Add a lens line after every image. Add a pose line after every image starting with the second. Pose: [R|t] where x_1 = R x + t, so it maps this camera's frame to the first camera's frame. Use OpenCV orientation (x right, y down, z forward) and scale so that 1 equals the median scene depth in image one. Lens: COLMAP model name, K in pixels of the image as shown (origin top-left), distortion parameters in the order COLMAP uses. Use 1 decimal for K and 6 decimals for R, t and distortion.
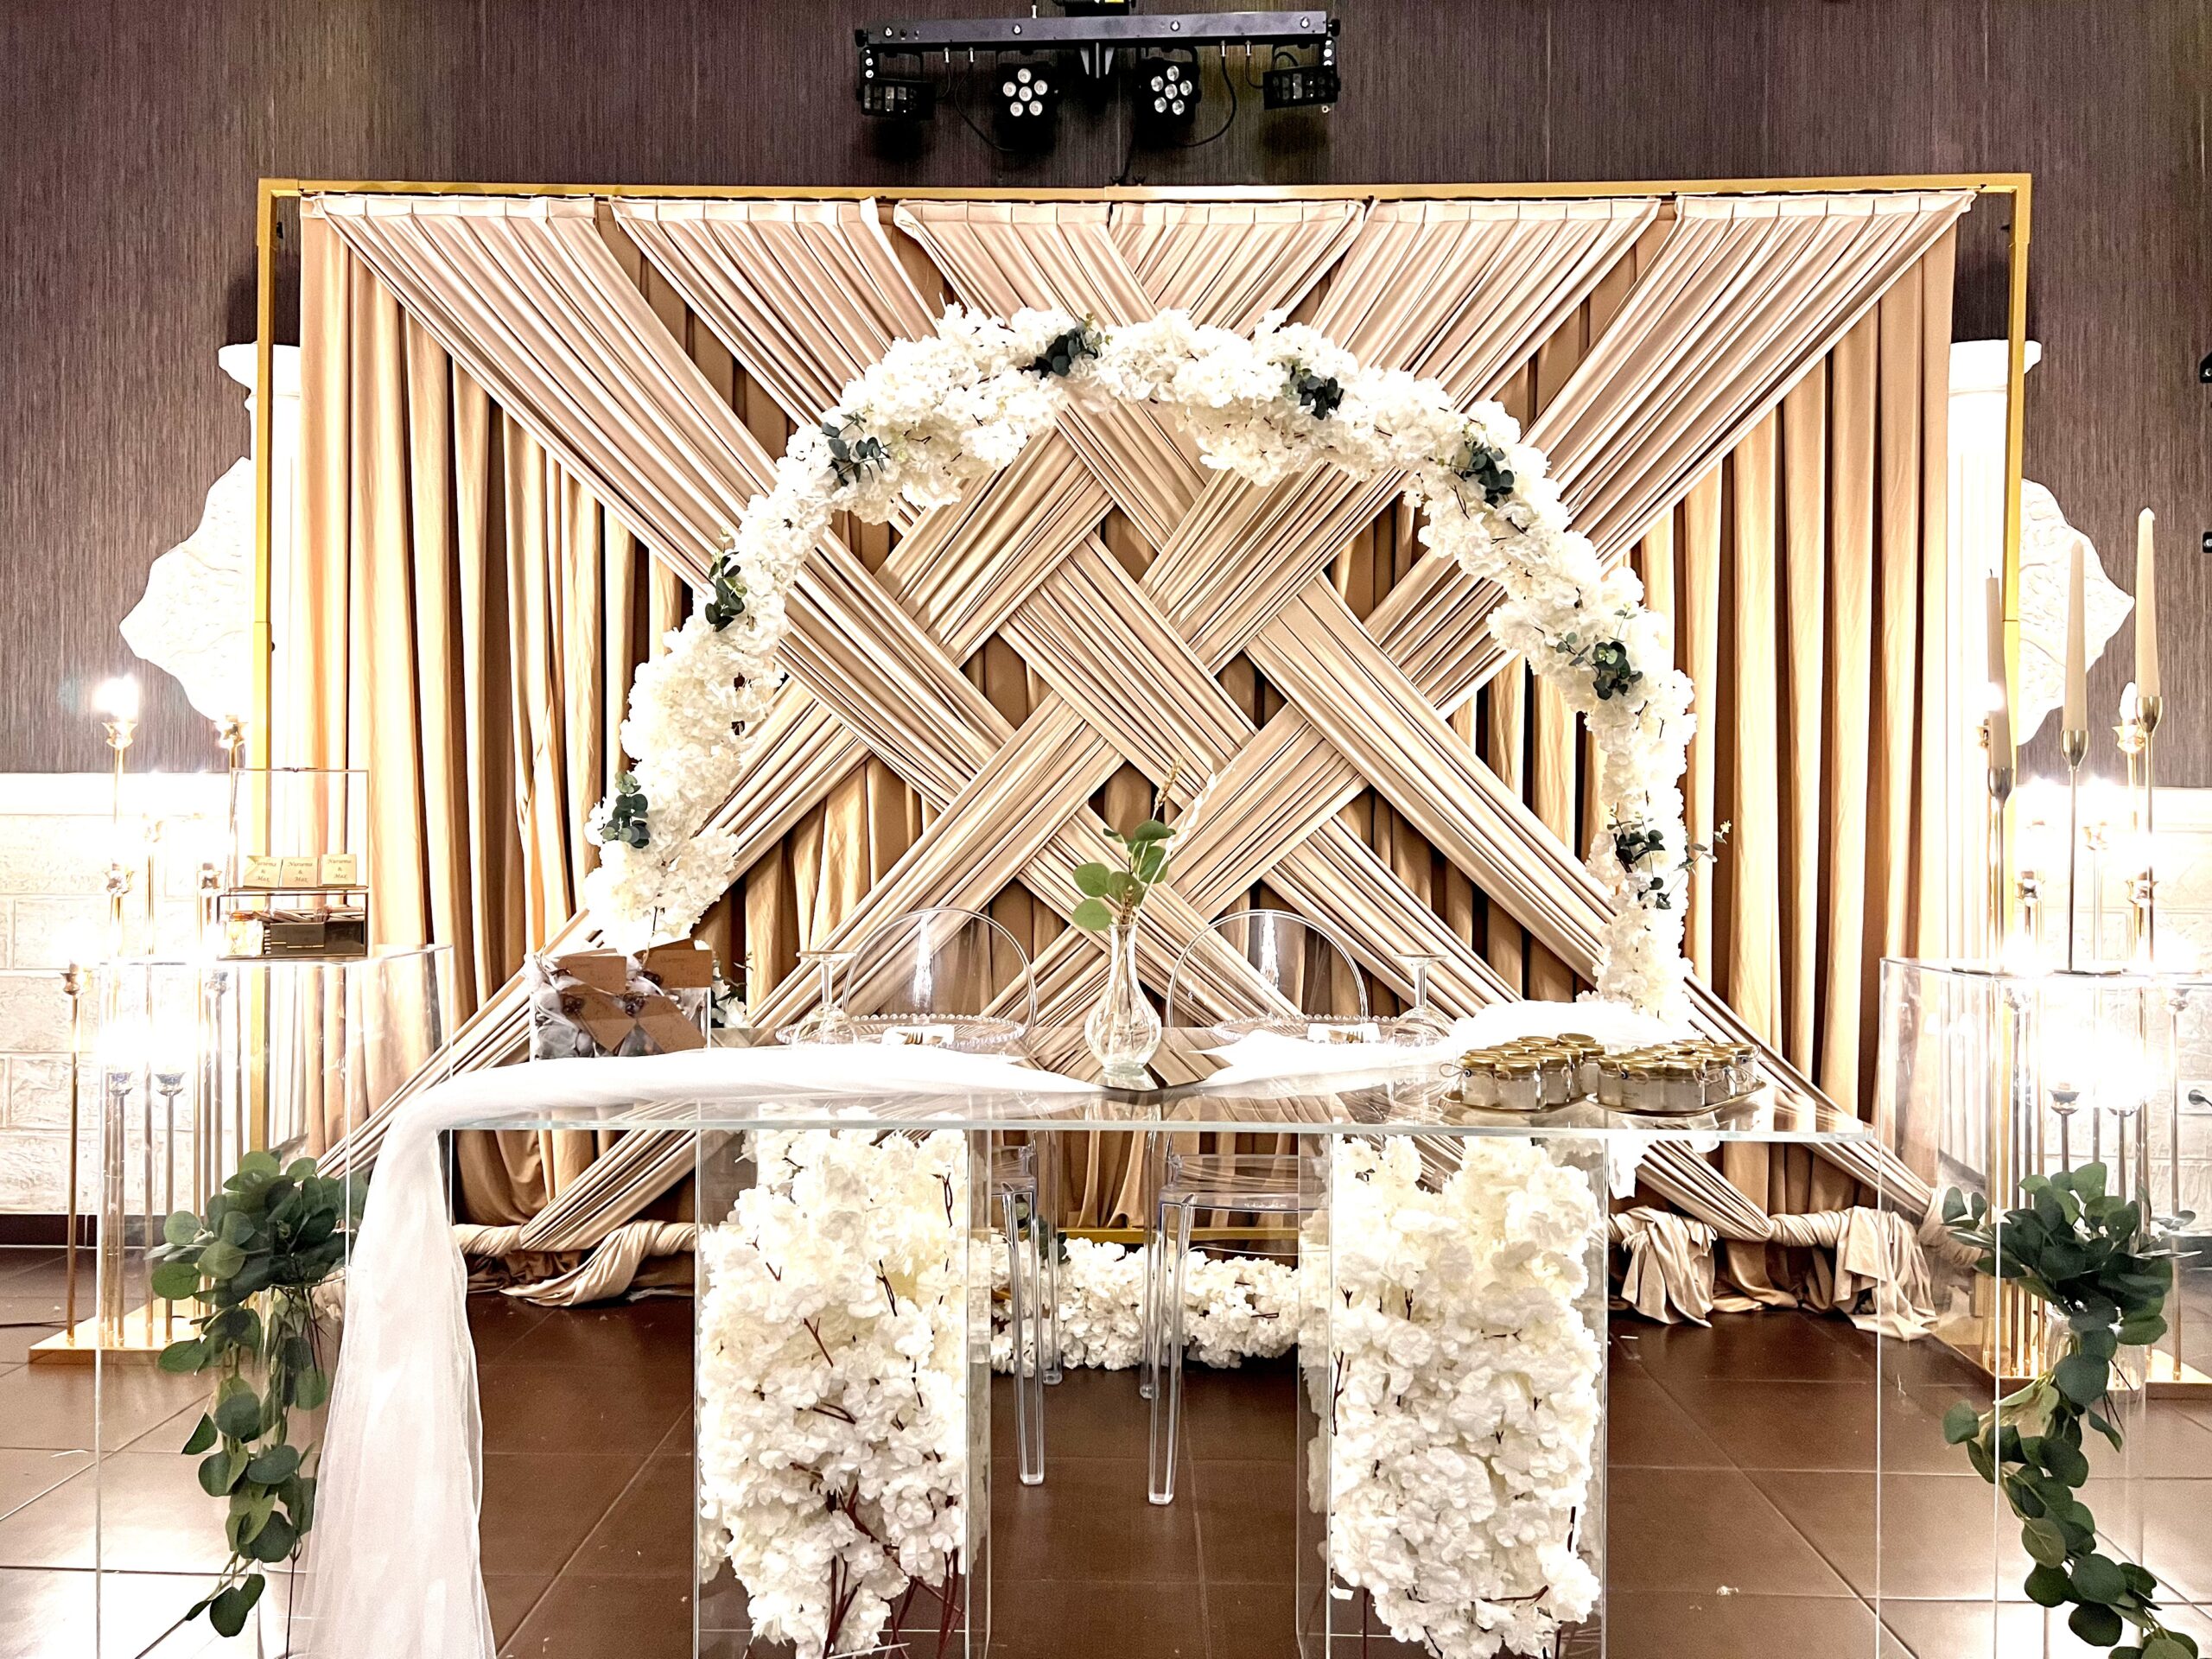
lens RADIAL K [[1652.8, 0, 1075.0], [0, 1652.8, 837.4], [0, 0, 1]] dist [0.064459, -0.058163]
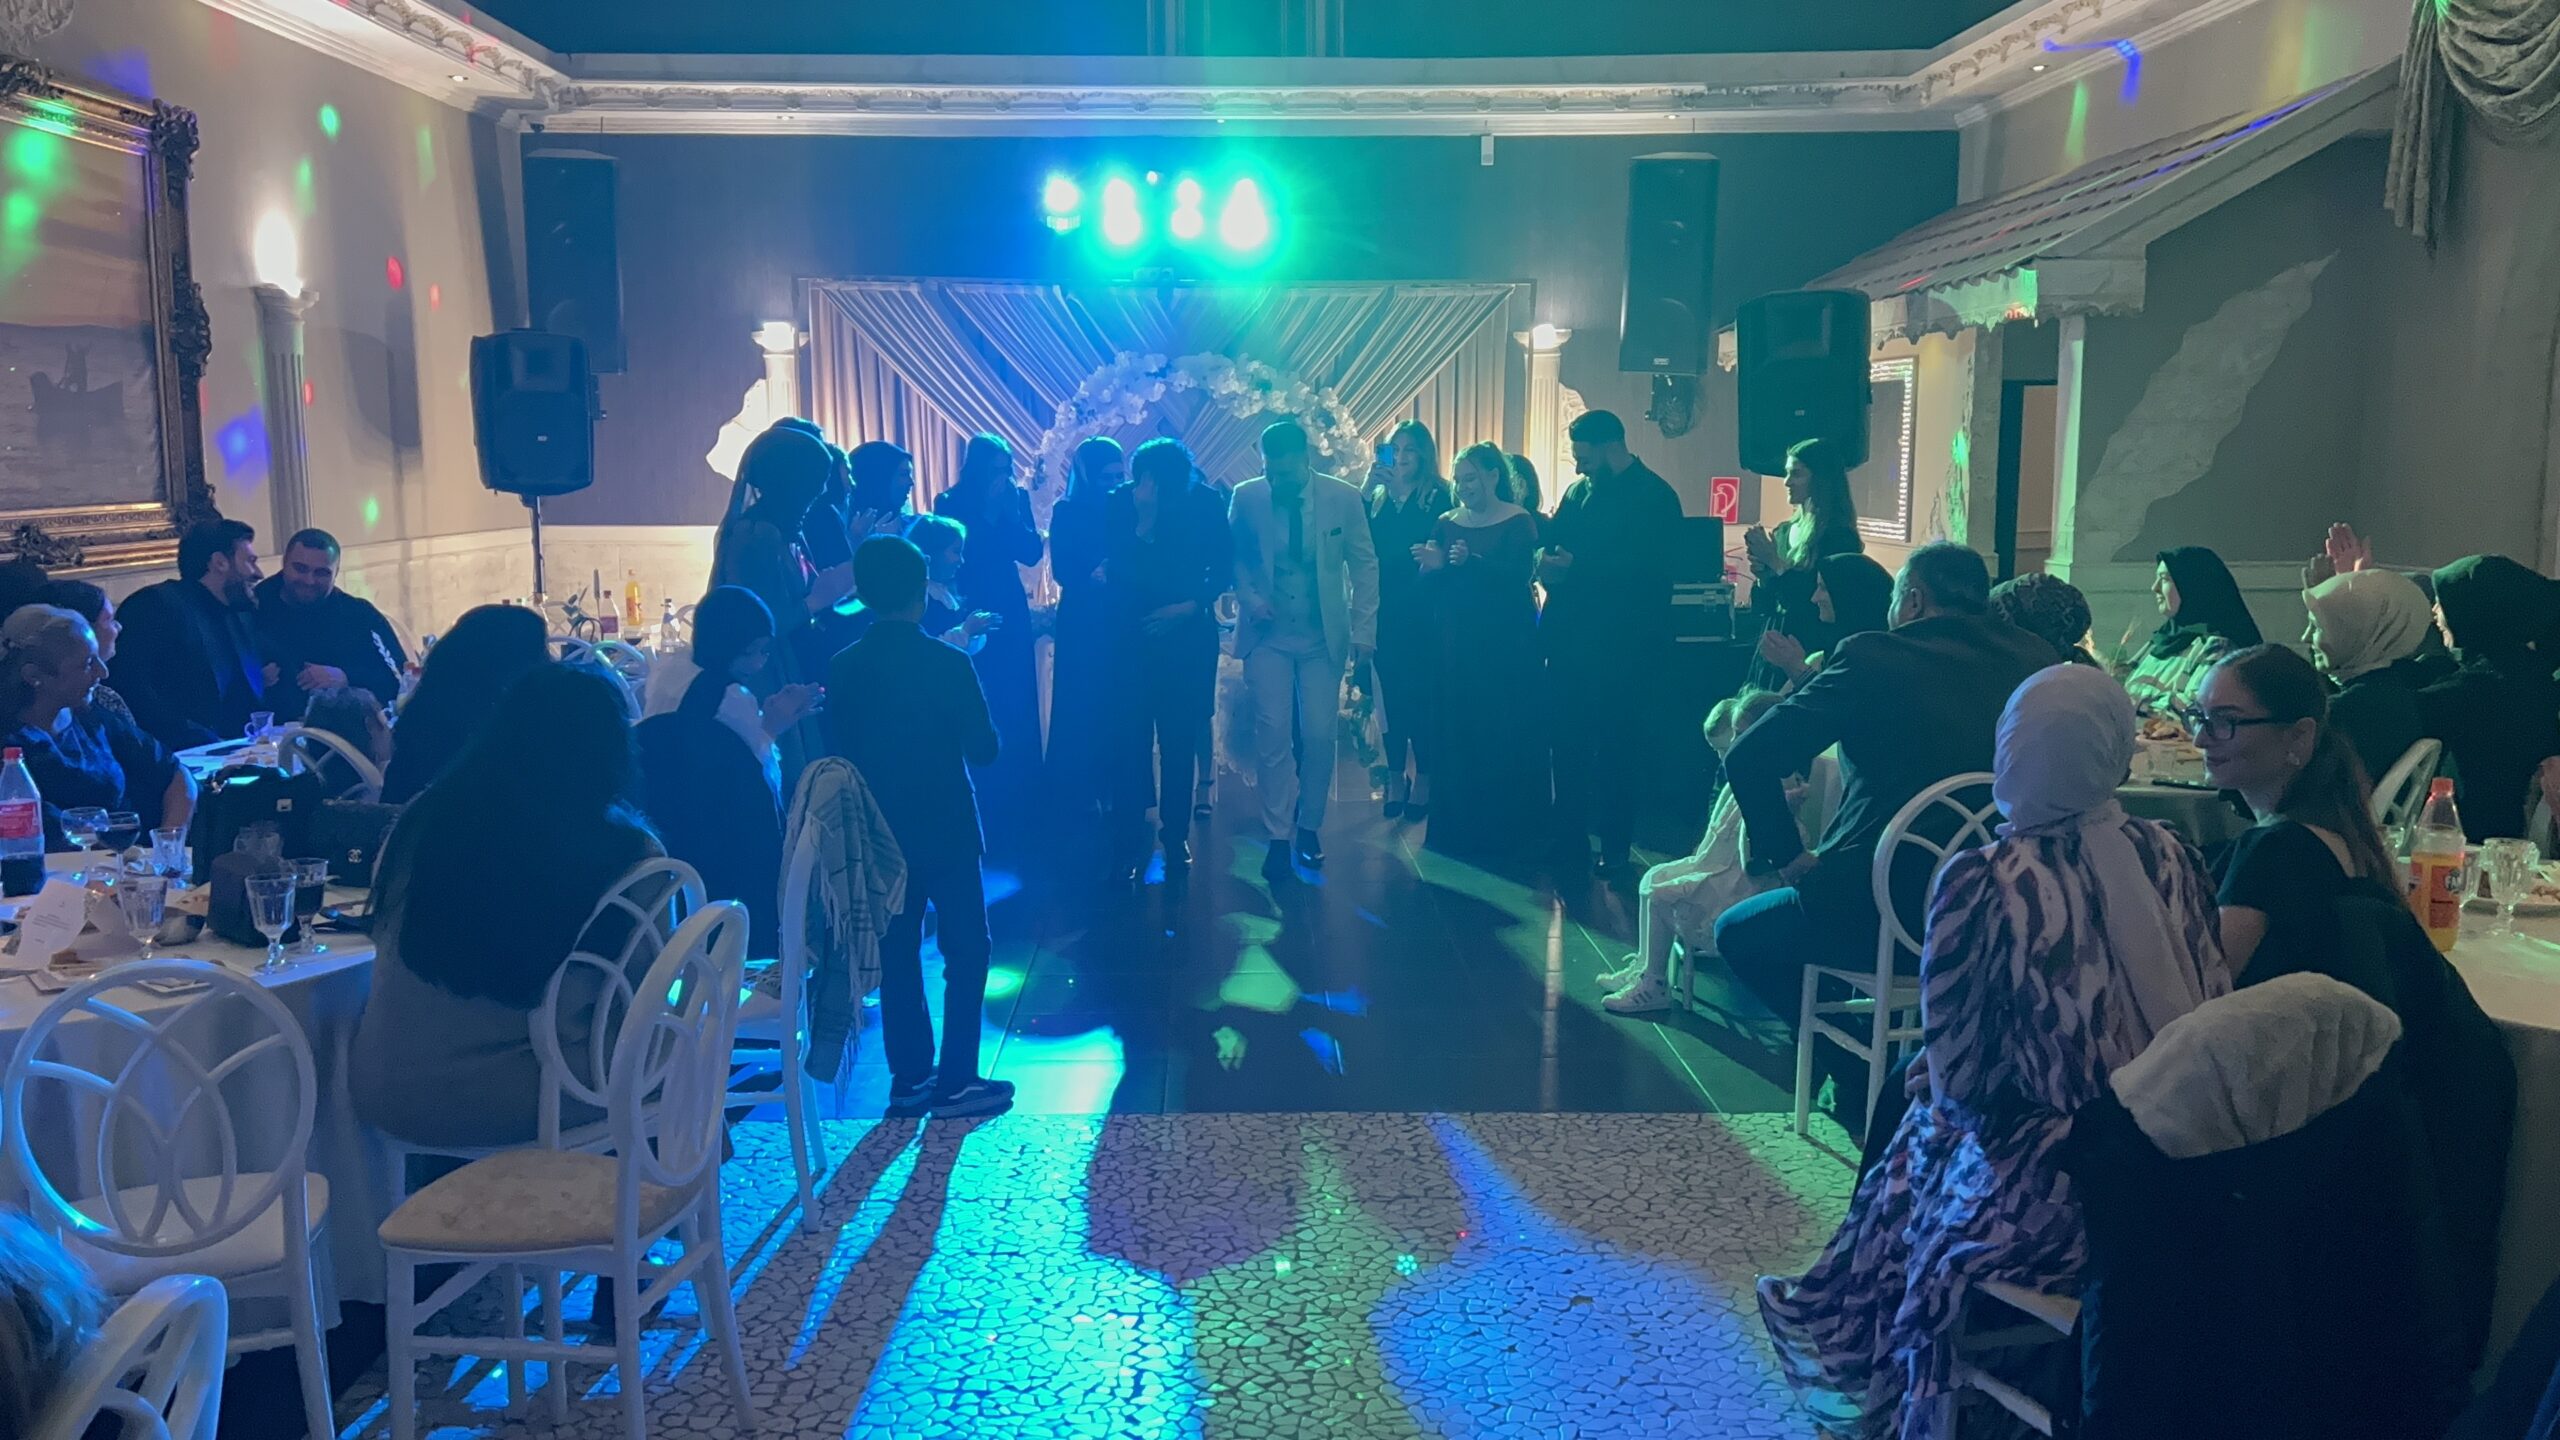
lens RADIAL K [[2105.9, 0, 1279.7], [0, 2105.9, 736.2], [0, 0, 1]] dist [0.024267, -0.004274]
pose [[0.998092, -0.016109, 0.059613, 0.004032], [0.007809, 0.990551, 0.136921, -0.158458], [-0.061256, -0.136194, 0.988787, -2.073316]]
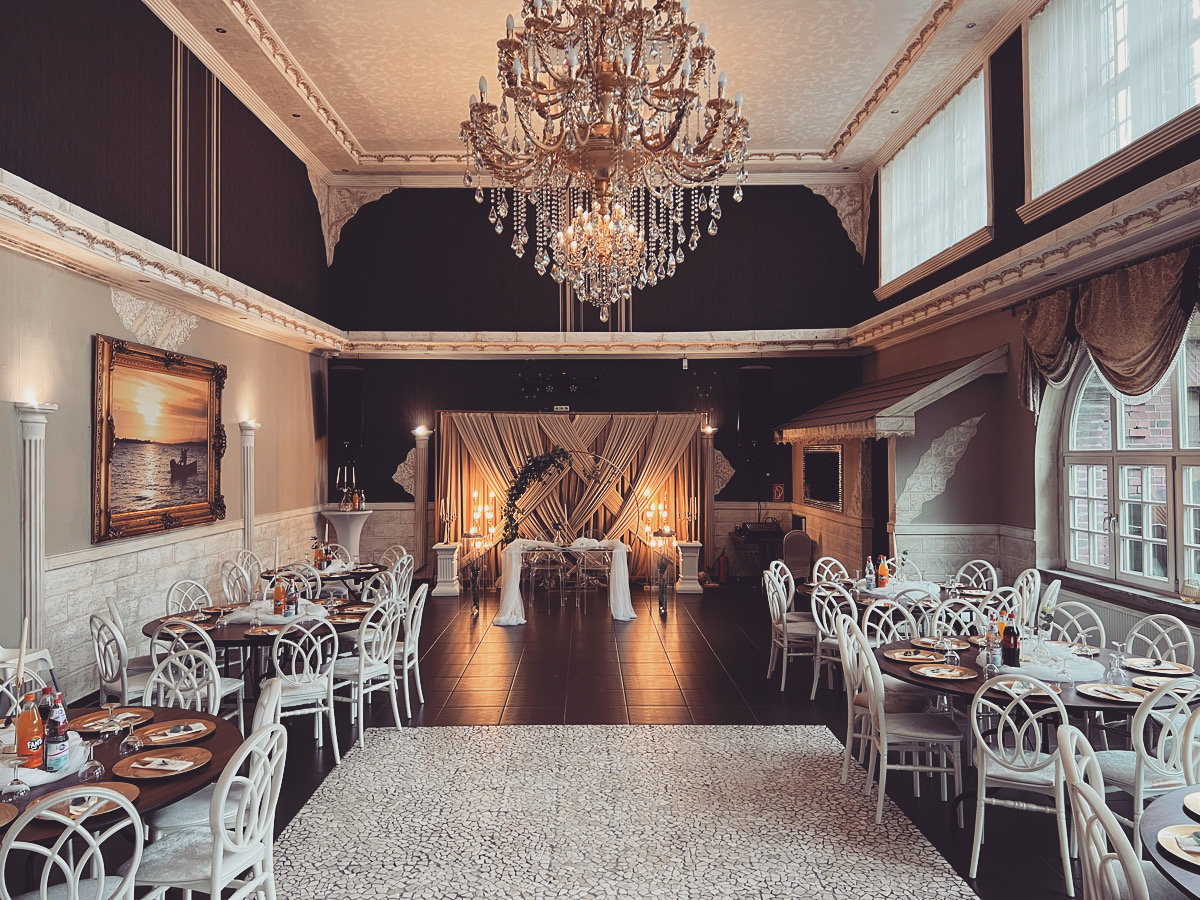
lens RADIAL K [[896.6, 0, 596.3], [0, 896.6, 446.8], [0, 0, 1]] dist [0.064459, -0.058163]
pose [[0.998961, -0.007862, 0.044880, -0.006629], [0.008197, 0.999940, -0.007286, -0.233345], [-0.044820, 0.007647, 0.998966, -2.438303]]
